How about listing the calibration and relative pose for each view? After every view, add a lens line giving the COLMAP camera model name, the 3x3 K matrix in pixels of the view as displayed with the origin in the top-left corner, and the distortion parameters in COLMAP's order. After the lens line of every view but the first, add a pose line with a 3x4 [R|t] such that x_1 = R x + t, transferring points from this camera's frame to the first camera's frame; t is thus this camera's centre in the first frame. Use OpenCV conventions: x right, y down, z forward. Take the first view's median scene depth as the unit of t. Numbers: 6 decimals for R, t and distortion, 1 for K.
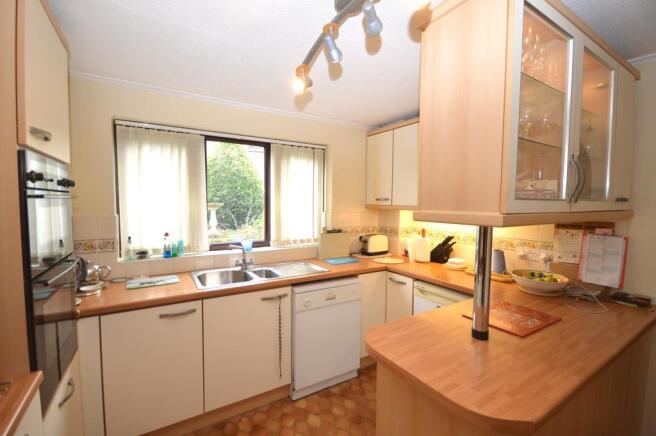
lens RADIAL K [[290.5, 0, 327.4], [0, 290.5, 217.6], [0, 0, 1]] dist [0.003113, 0.000230]
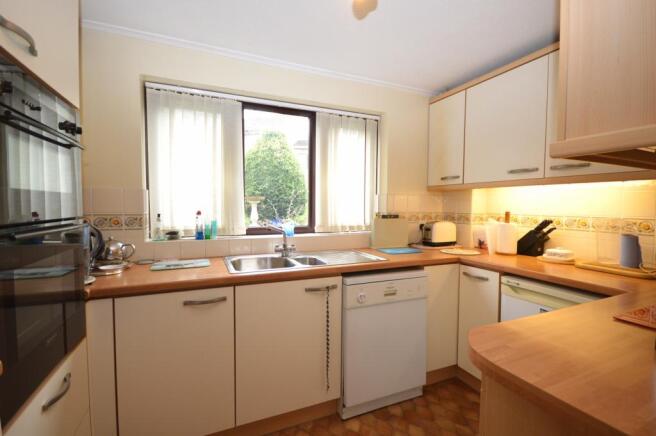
lens RADIAL K [[290.5, 0, 327.9], [0, 290.5, 219.1], [0, 0, 1]] dist [0.003113, 0.000230]
pose [[0.990896, 0.003492, -0.134585, -0.051167], [-0.005842, 0.999837, -0.017066, 0.087811], [0.134504, 0.017696, 0.990755, 0.185665]]
